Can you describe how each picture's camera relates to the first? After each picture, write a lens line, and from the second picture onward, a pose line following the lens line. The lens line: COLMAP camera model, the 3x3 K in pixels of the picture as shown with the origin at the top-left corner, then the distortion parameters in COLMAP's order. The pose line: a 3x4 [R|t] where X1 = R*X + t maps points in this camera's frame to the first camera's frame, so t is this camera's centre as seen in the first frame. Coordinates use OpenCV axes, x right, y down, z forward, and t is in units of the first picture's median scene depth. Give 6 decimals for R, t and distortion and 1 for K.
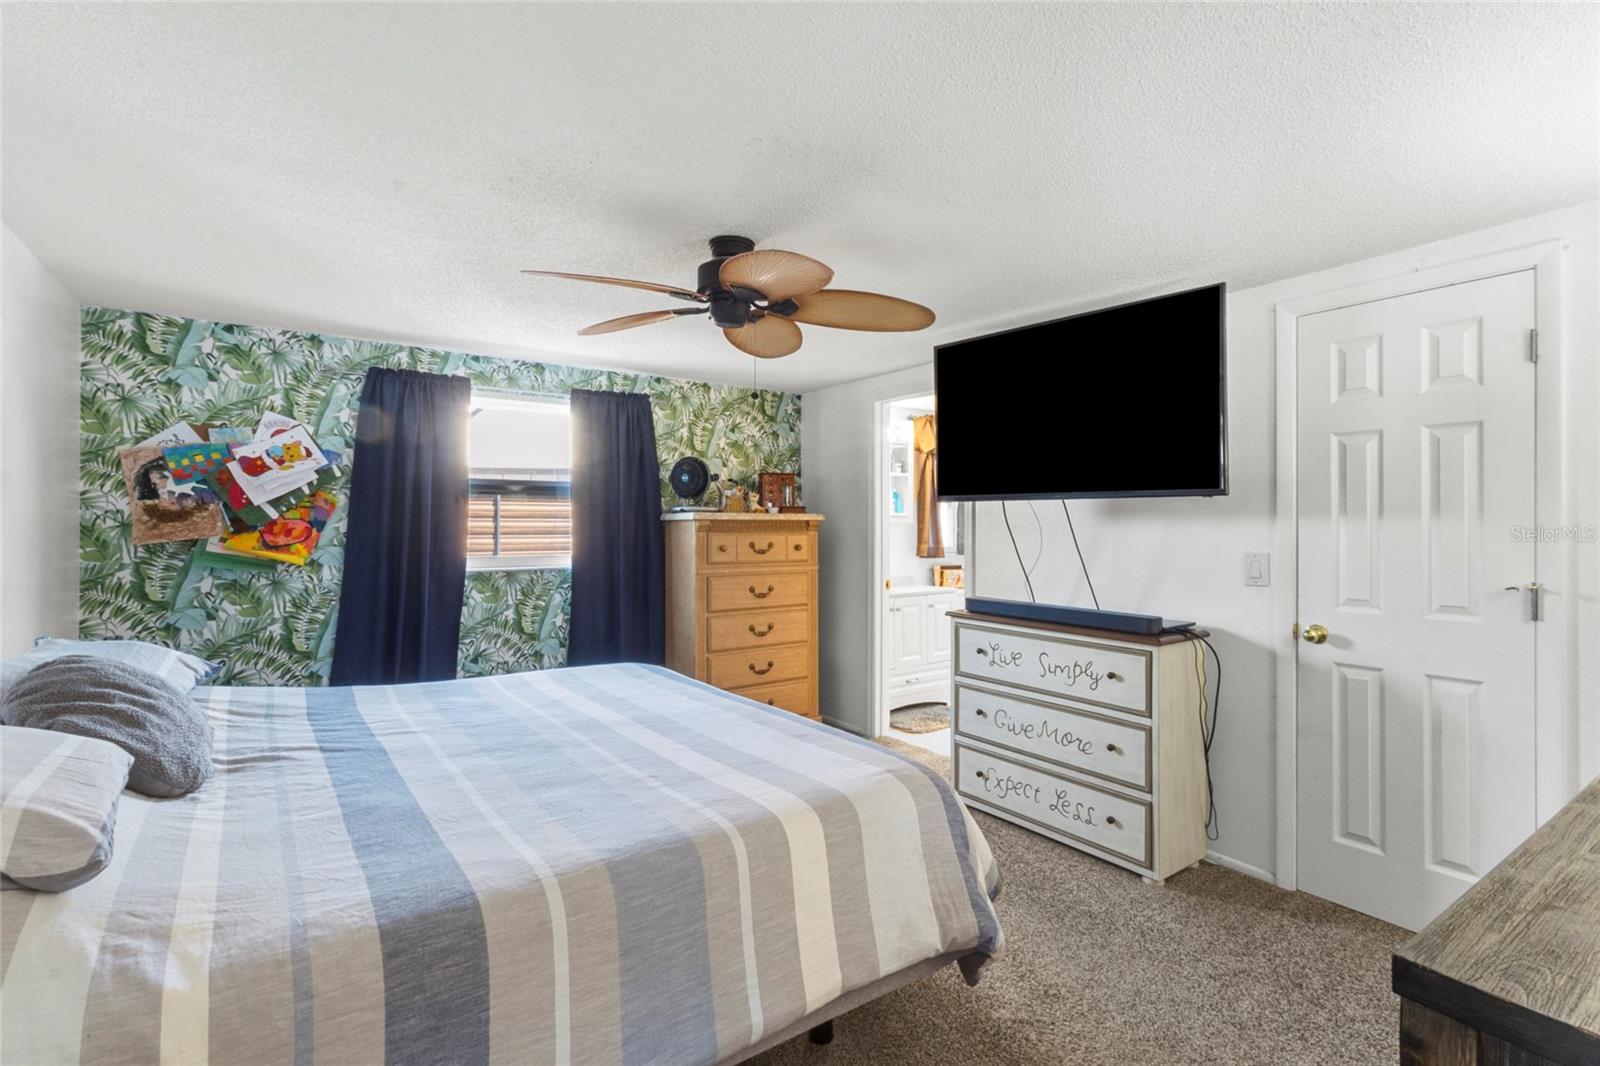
lens RADIAL K [[743.3, 0, 812.9], [0, 743.3, 520.5], [0, 0, 1]] dist [0.007941, 0.001094]
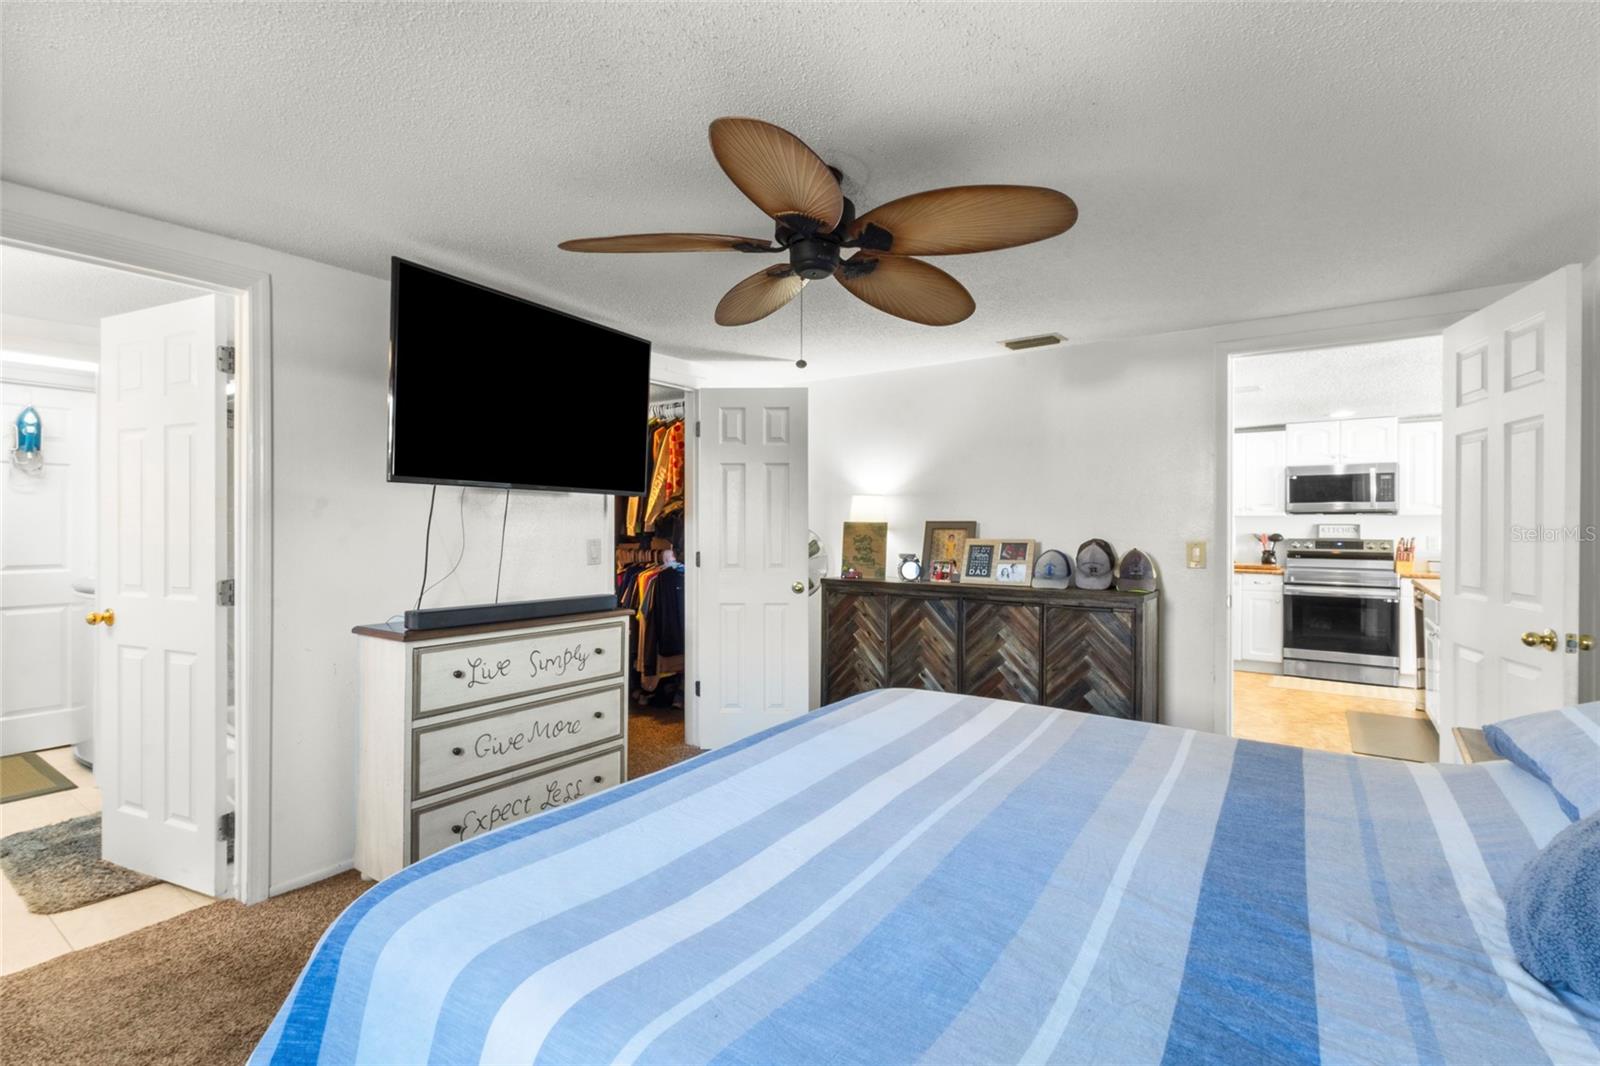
lens RADIAL K [[743.3, 0, 792.2], [0, 743.3, 528.9], [0, 0, 1]] dist [0.007941, 0.001094]
pose [[-0.321142, -0.003583, 0.947024, -0.672572], [-0.006076, 0.999980, 0.001723, 0.017649], [-0.947011, -0.005201, -0.321158, 0.960235]]
